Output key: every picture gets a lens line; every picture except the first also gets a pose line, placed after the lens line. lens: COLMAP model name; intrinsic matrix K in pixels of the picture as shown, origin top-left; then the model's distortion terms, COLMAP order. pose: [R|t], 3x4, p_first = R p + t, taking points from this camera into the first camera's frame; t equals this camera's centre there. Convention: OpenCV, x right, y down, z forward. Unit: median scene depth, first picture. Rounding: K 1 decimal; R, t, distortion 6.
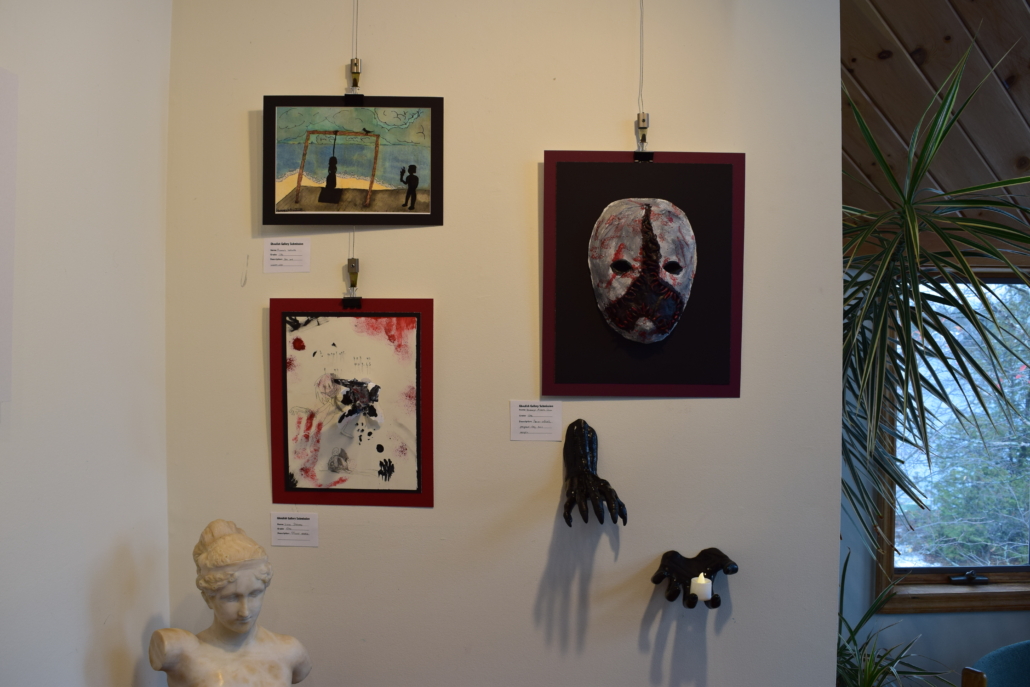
lens RADIAL K [[799.3, 0, 511.6], [0, 799.3, 338.3], [0, 0, 1]] dist [-0.089437, 0.018792]
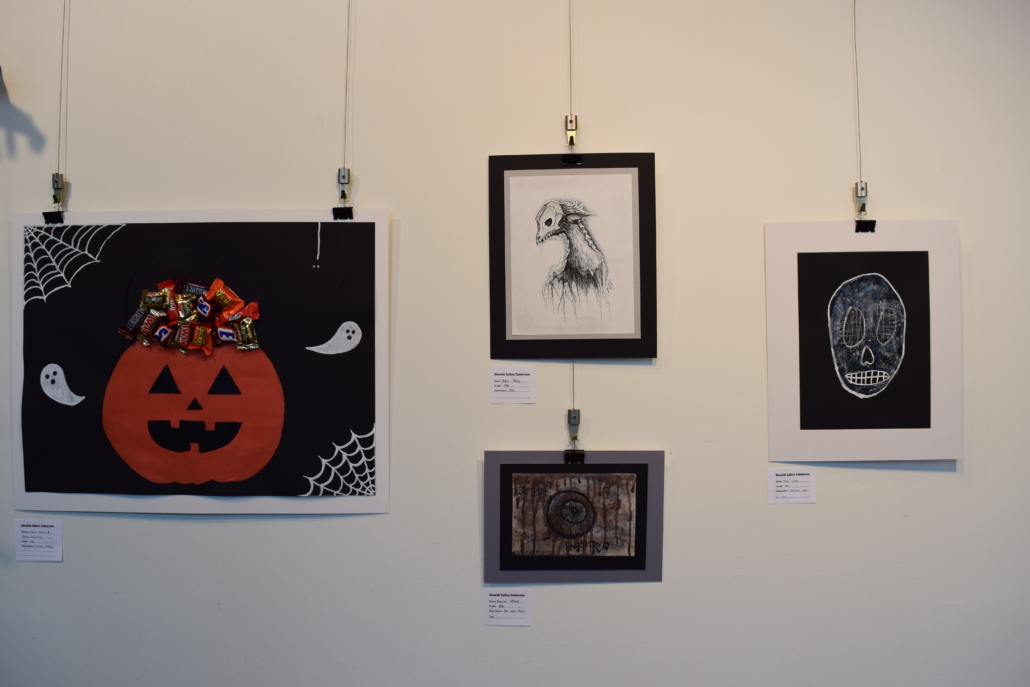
lens RADIAL K [[799.3, 0, 505.3], [0, 799.3, 321.6], [0, 0, 1]] dist [-0.089437, 0.018792]
pose [[0.051507, -0.030096, -0.998219, 0.399871], [0.005437, 0.999539, -0.029855, -0.134637], [0.998658, -0.003890, 0.051646, 0.933351]]
